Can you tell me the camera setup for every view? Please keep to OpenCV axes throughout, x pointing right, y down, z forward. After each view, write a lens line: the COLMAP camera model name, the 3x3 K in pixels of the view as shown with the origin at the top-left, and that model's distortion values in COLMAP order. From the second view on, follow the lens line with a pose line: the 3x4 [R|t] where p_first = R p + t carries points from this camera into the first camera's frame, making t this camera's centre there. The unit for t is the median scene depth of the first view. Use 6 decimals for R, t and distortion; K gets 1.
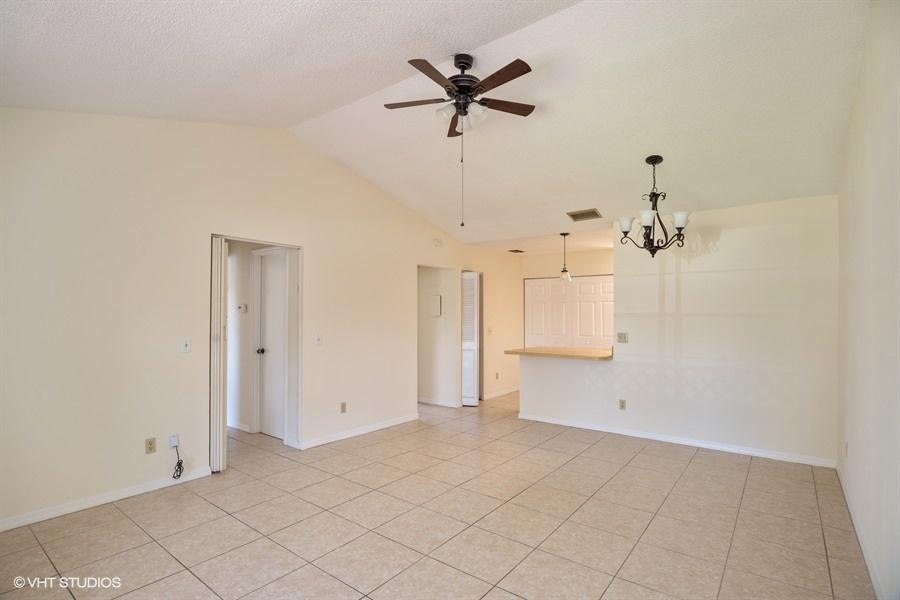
lens RADIAL K [[444.7, 0, 442.1], [0, 444.7, 308.7], [0, 0, 1]] dist [-0.003775, -0.003123]
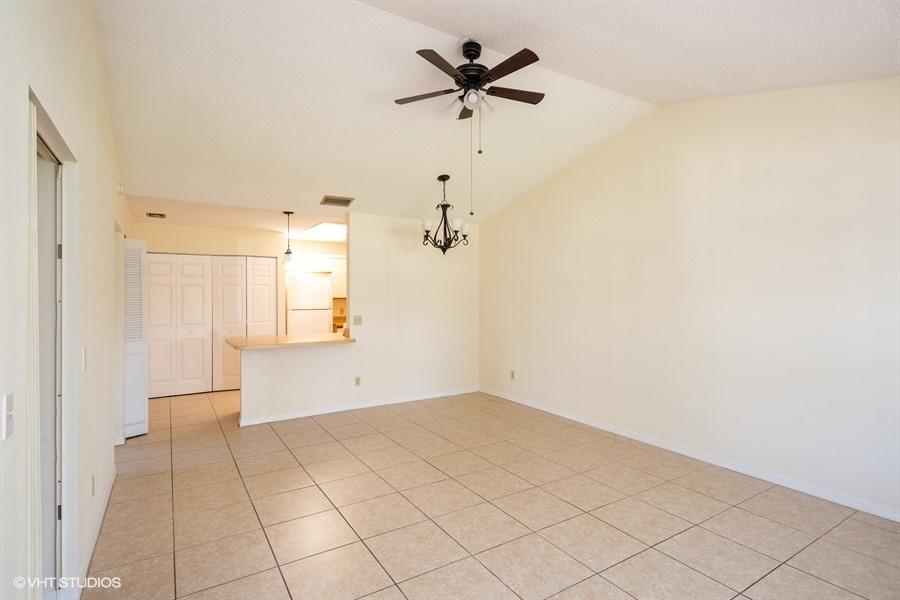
lens RADIAL K [[444.7, 0, 443.6], [0, 444.7, 302.1], [0, 0, 1]] dist [-0.003775, -0.003123]
pose [[0.335443, -0.017792, 0.941893, -0.782219], [-0.007962, 0.999732, 0.021720, -0.007601], [-0.942027, -0.014785, 0.335211, 0.615540]]
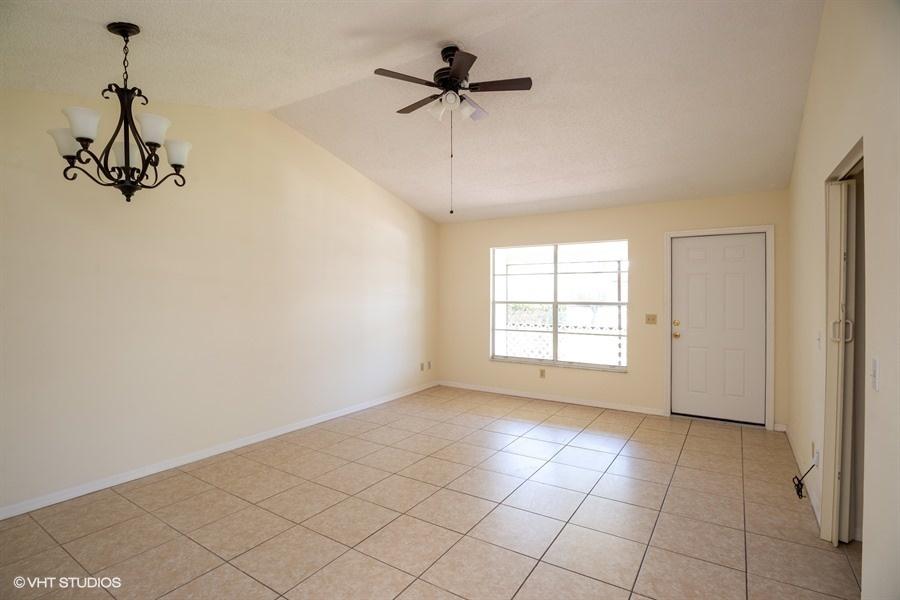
lens RADIAL K [[444.7, 0, 455.7], [0, 444.7, 295.9], [0, 0, 1]] dist [-0.003775, -0.003123]
pose [[-0.994016, -0.000718, -0.109236, 0.128439], [-0.000570, 0.999999, -0.001383, 0.007280], [0.109237, -0.001312, -0.994015, 1.726898]]
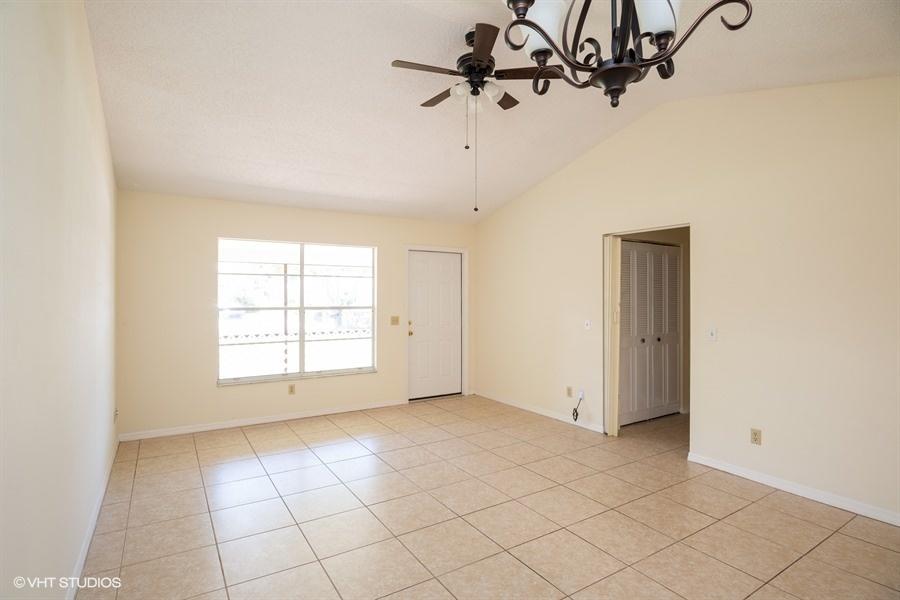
lens RADIAL K [[444.7, 0, 445.2], [0, 444.7, 293.7], [0, 0, 1]] dist [-0.003775, -0.003123]
pose [[-0.331092, -0.011817, -0.943524, 0.826905], [0.004701, 0.999889, -0.014172, 0.006424], [0.943587, -0.009128, -0.331000, 1.064422]]
